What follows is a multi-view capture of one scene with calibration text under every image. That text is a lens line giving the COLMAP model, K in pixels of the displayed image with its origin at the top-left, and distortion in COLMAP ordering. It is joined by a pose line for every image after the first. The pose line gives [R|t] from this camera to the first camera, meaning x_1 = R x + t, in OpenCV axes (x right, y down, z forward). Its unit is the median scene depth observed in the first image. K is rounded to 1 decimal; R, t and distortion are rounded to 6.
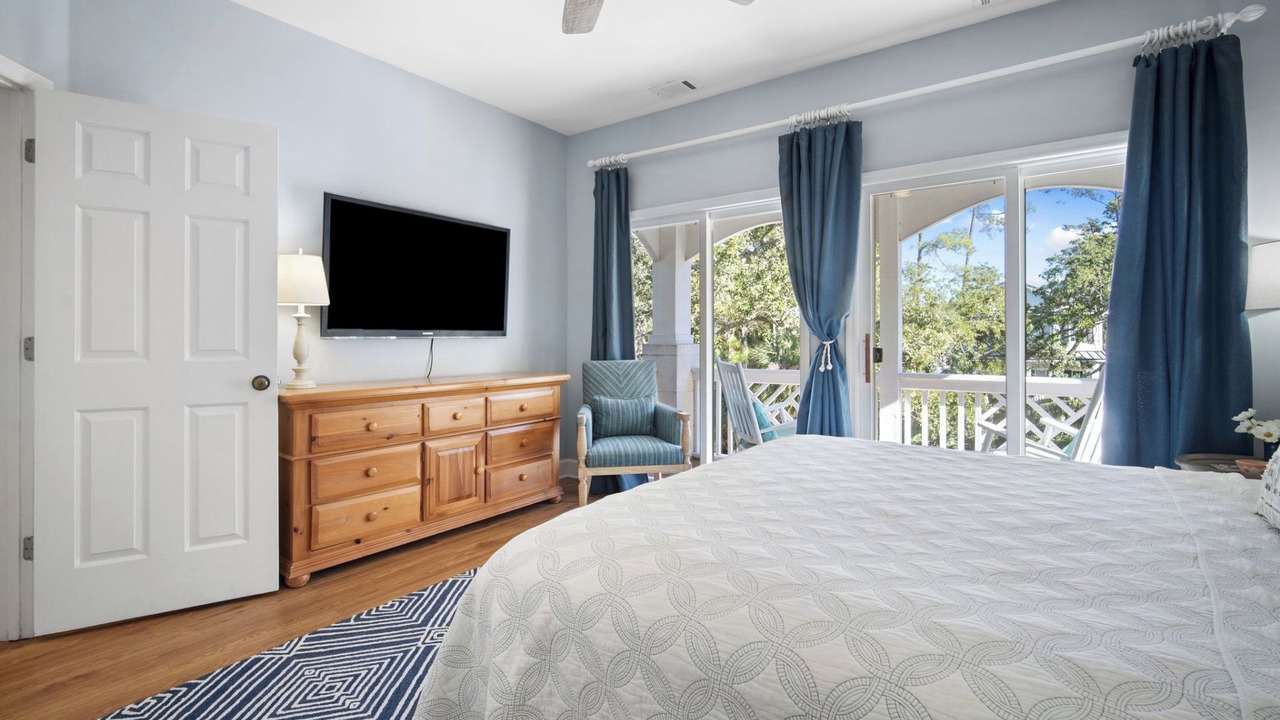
lens RADIAL K [[566.3, 0, 649.3], [0, 566.3, 325.4], [0, 0, 1]] dist [-0.009776, 0.000820]
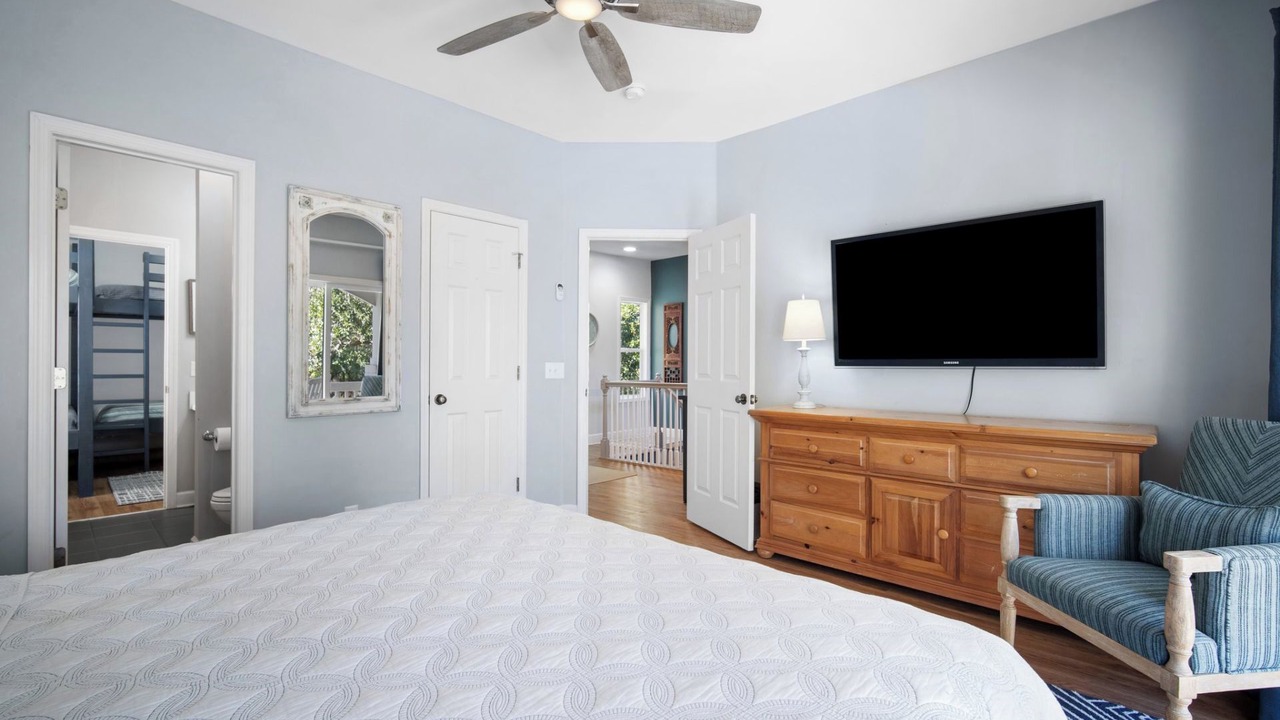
lens RADIAL K [[566.3, 0, 640.4], [0, 566.3, 365.7], [0, 0, 1]] dist [-0.009776, 0.000820]
pose [[-0.131245, 0.002593, -0.991347, 0.597257], [0.017537, 0.999846, 0.000293, 0.010866], [0.991195, -0.017347, -0.131271, 0.746139]]
